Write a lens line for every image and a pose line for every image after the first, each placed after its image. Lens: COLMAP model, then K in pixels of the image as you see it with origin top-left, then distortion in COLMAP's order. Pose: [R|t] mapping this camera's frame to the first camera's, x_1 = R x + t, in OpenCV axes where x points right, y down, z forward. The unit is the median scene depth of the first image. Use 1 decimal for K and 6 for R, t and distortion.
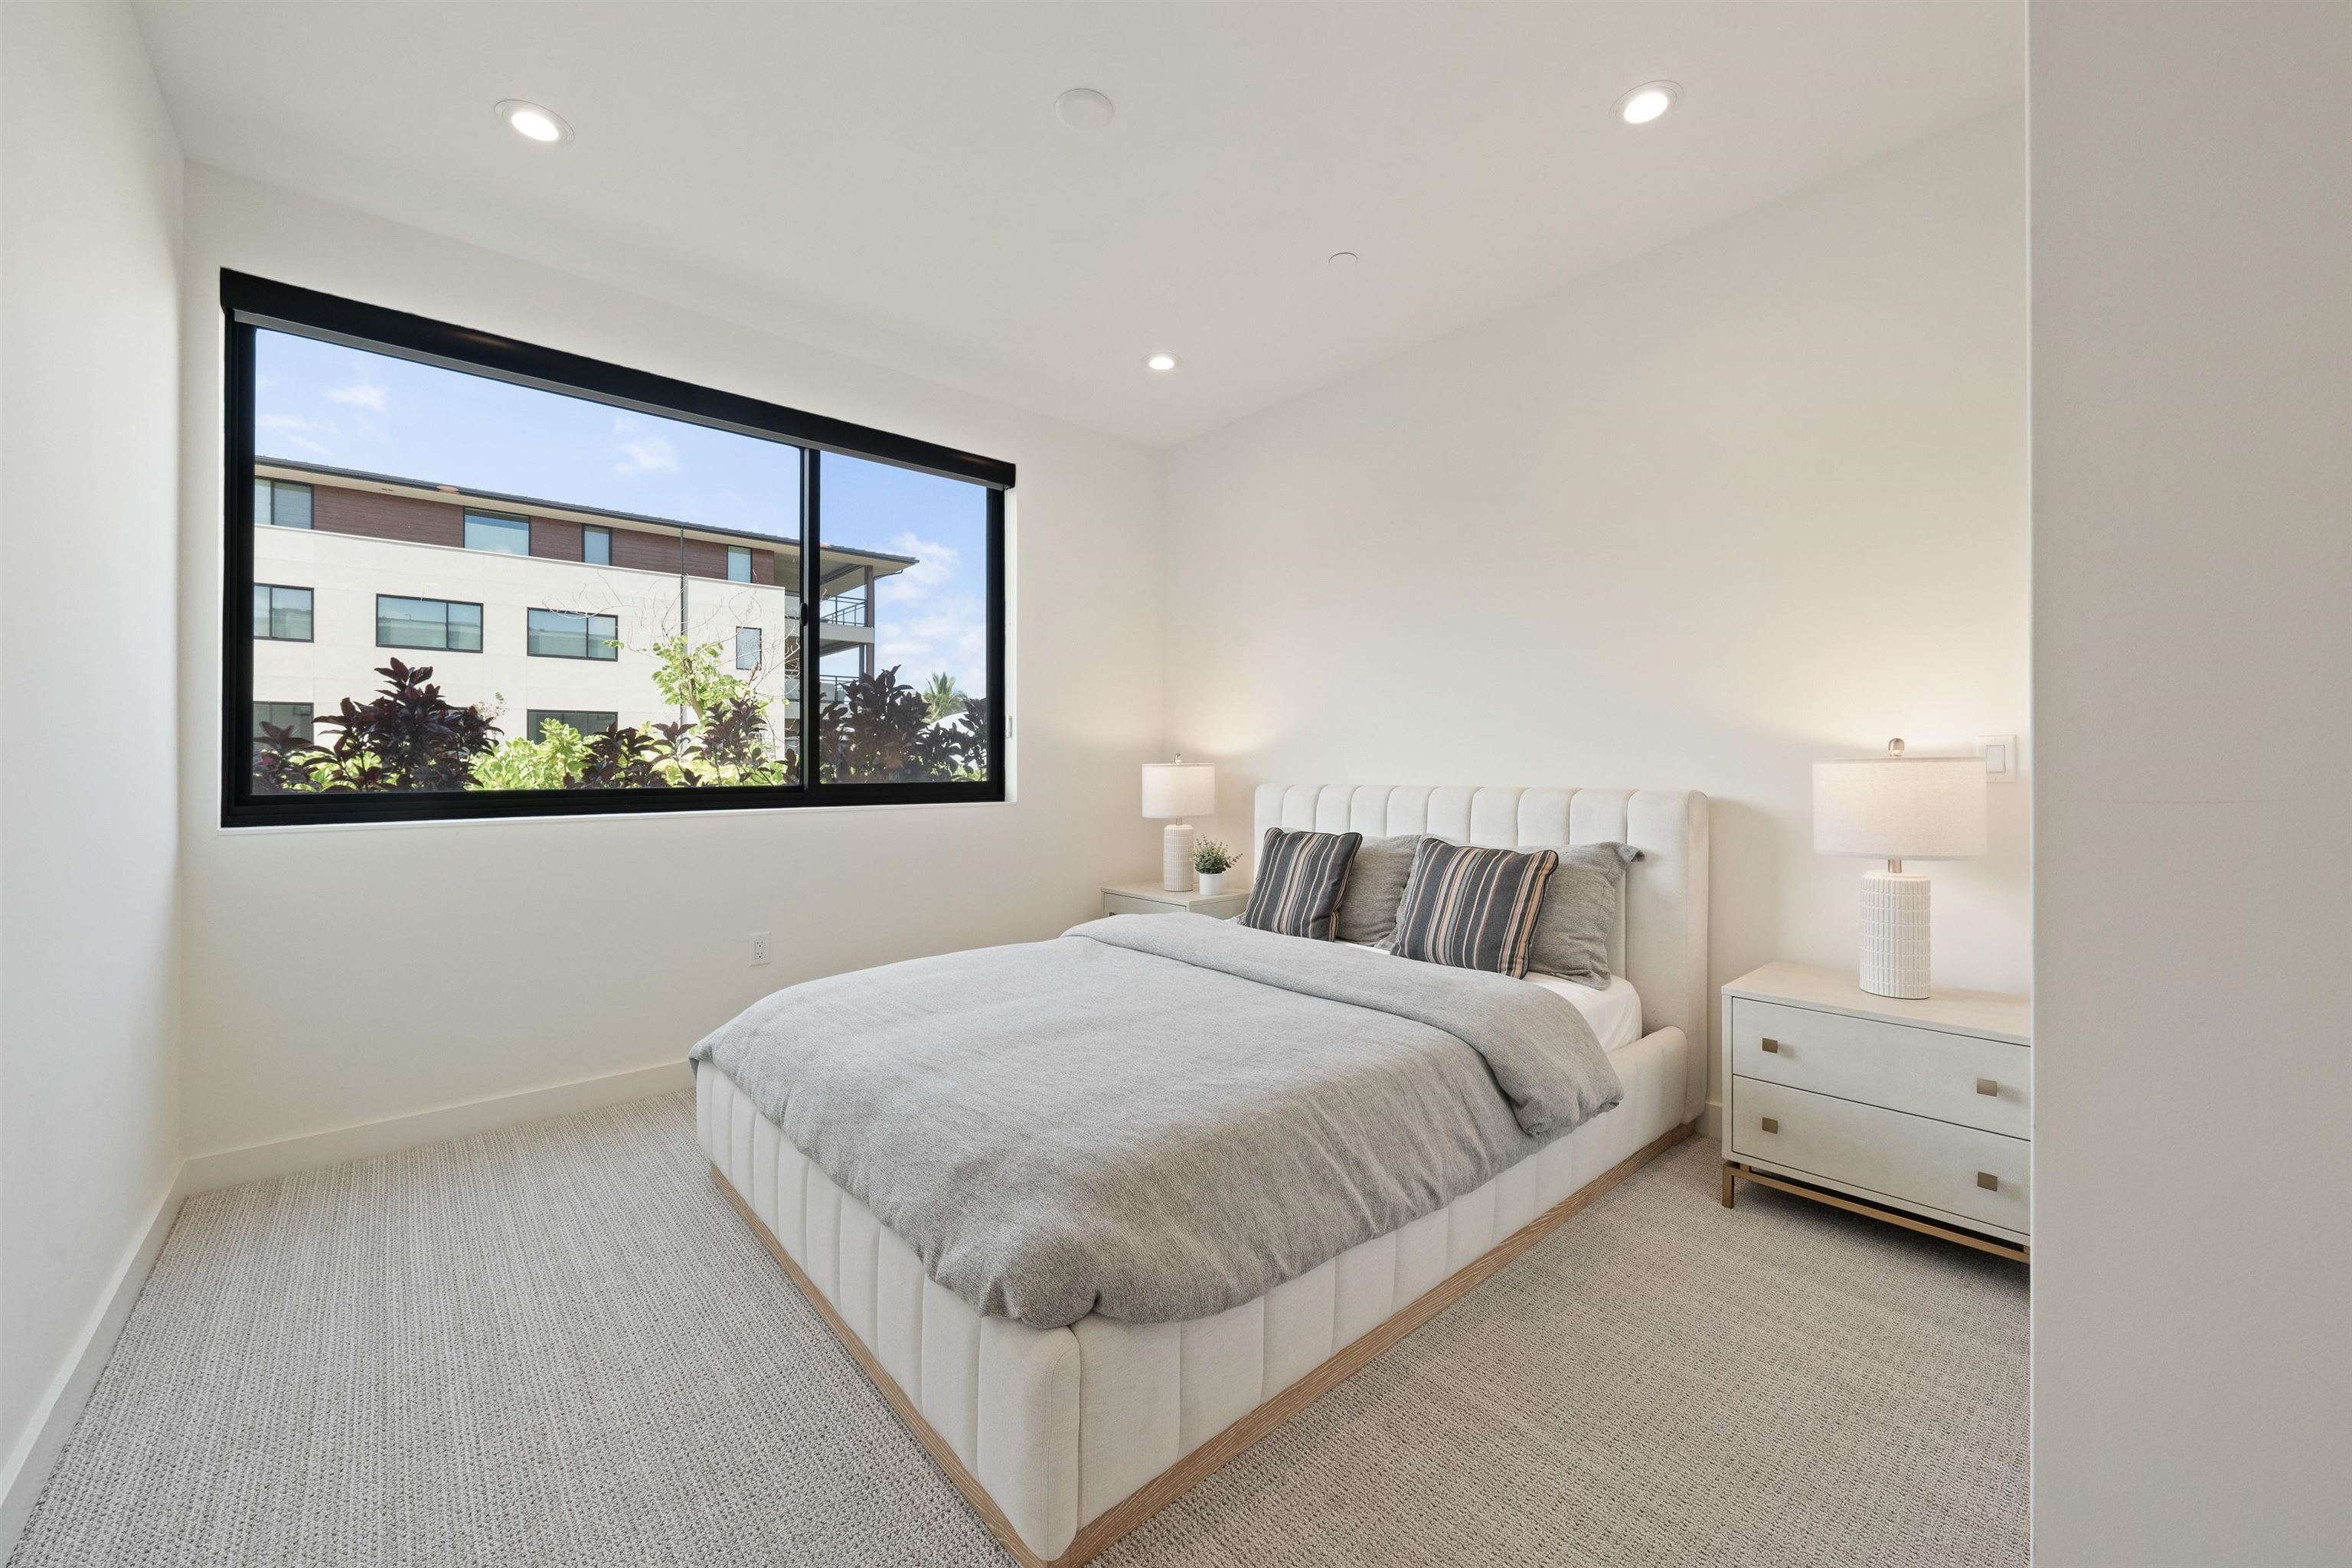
lens RADIAL K [[897.6, 0, 1186.7], [0, 897.6, 774.7], [0, 0, 1]] dist [-0.002955, -0.000008]
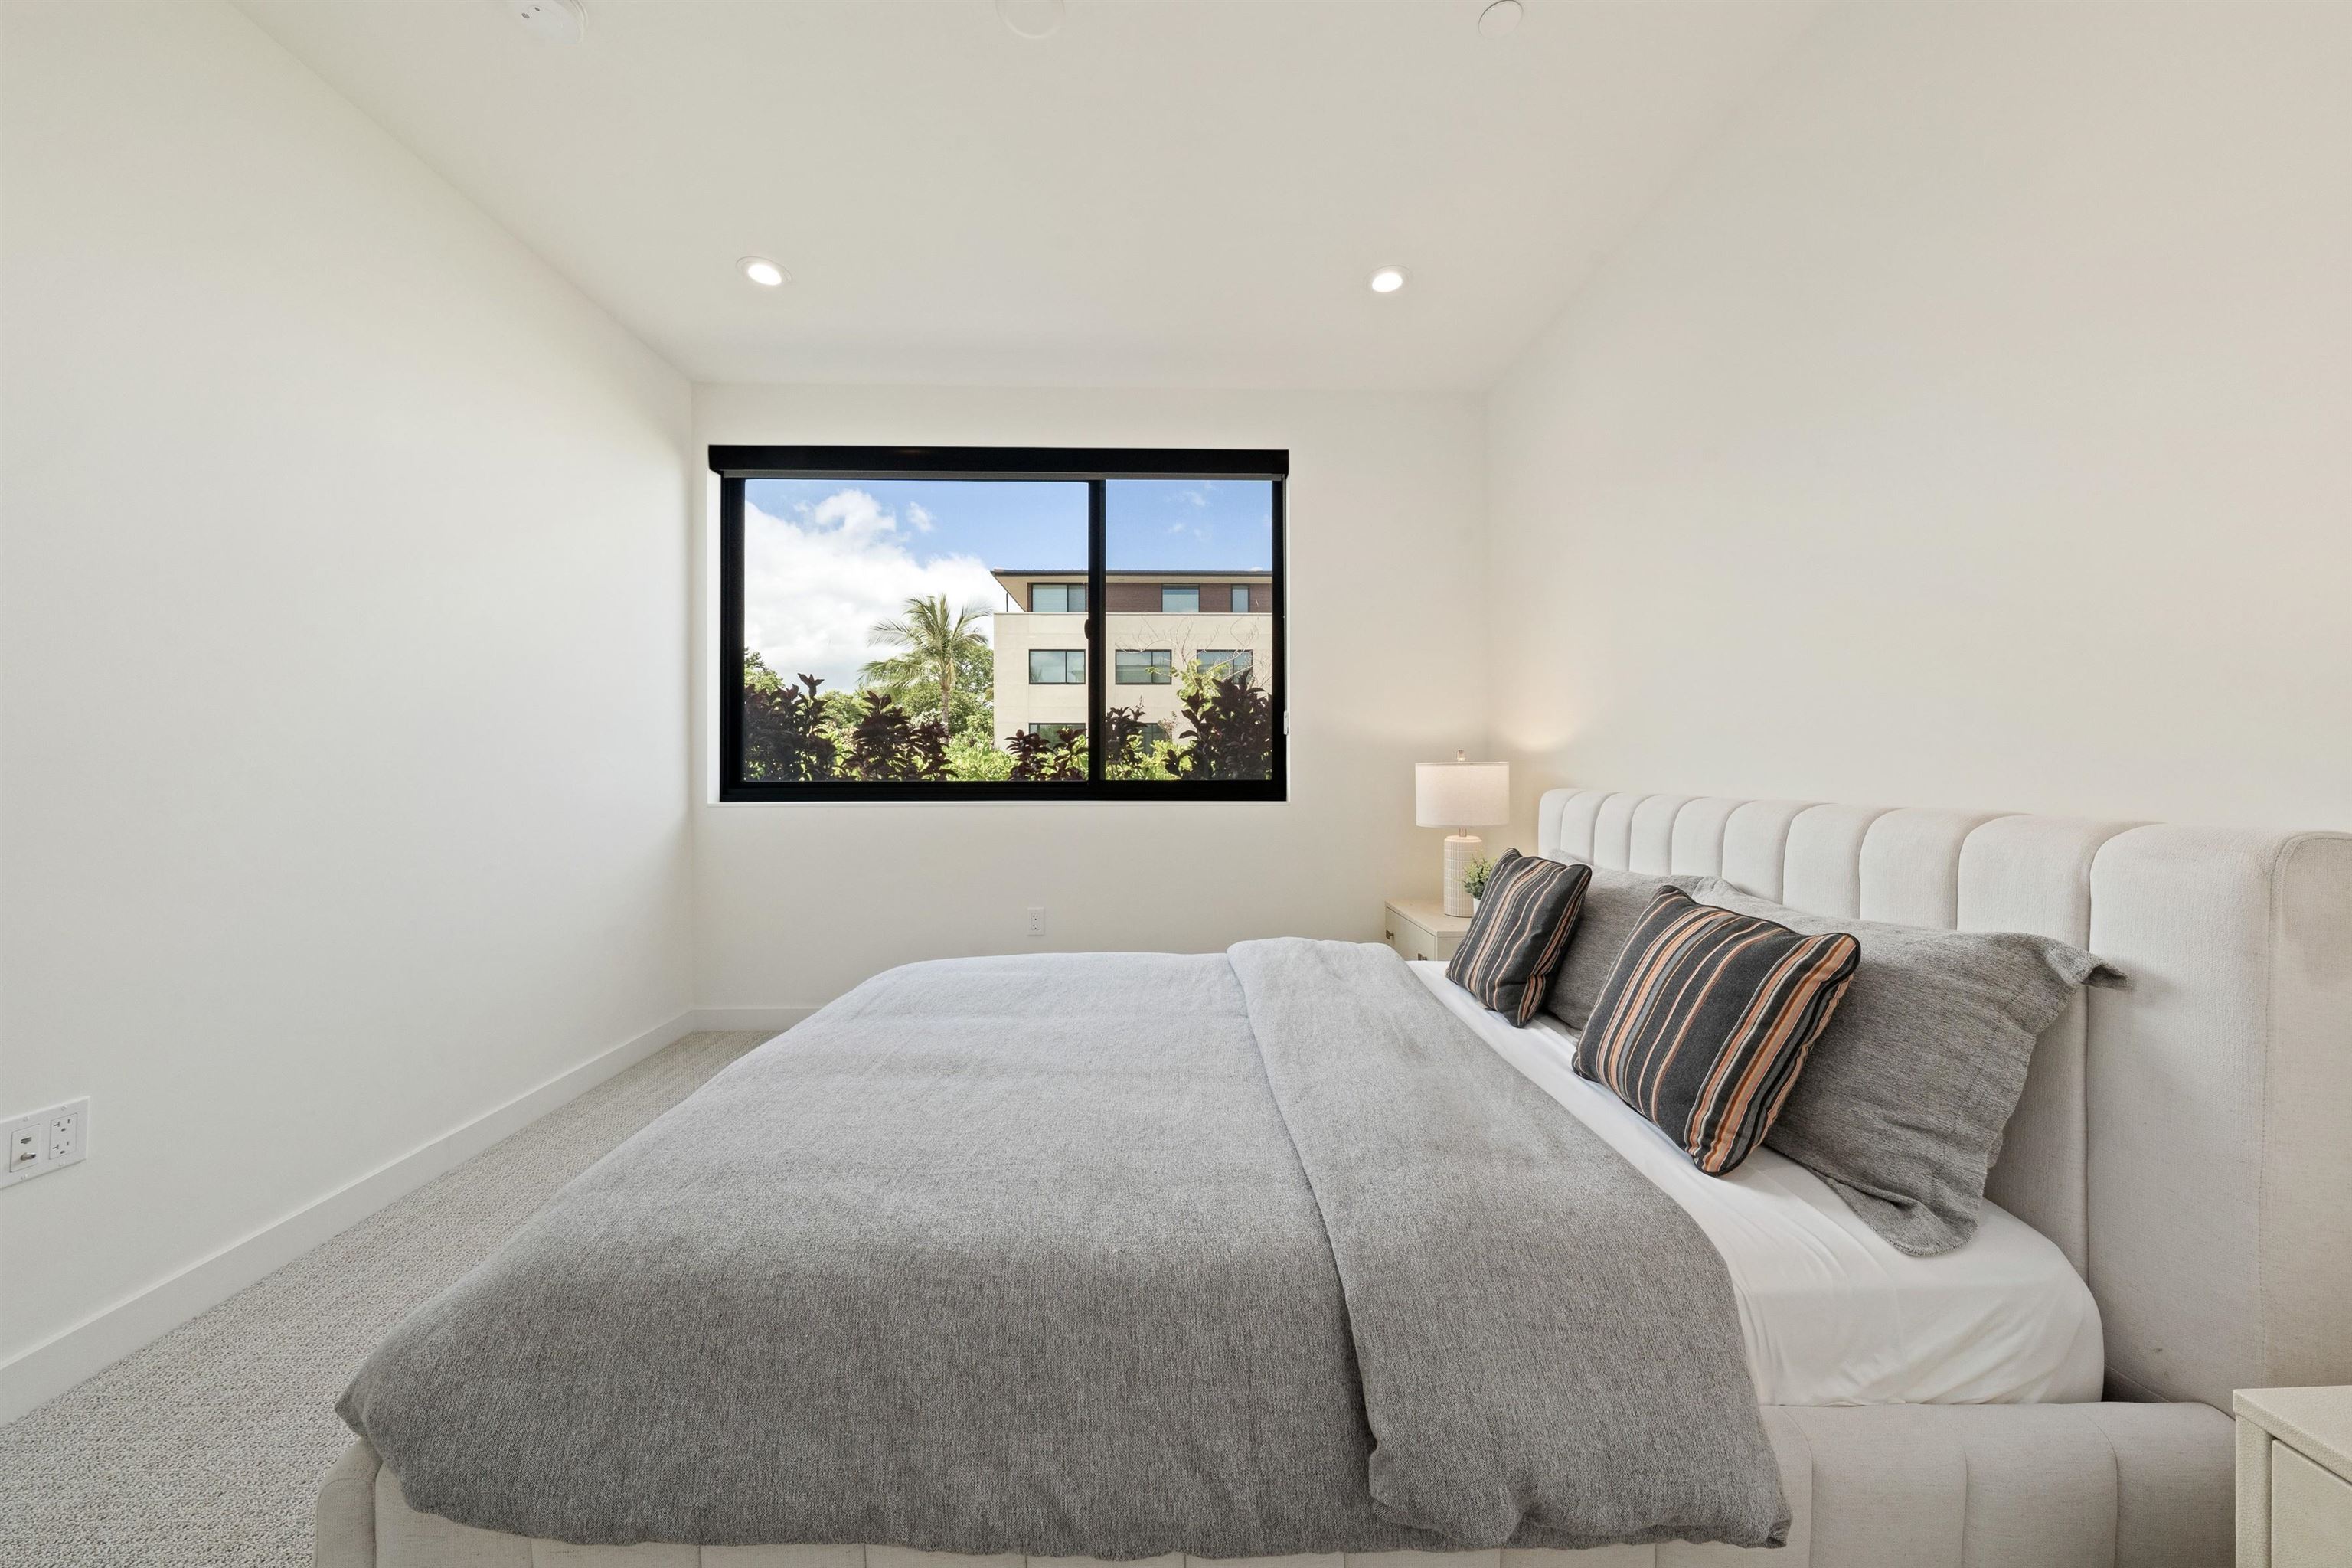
lens RADIAL K [[794.2, 0, 1168.0], [0, 794.2, 778.9], [0, 0, 1]] dist [-0.000051, -0.000069]
pose [[0.766953, 0.013793, -0.641555, 0.333841], [-0.008427, 0.999899, 0.011423, -0.004540], [0.641648, -0.003354, 0.766992, 0.345380]]
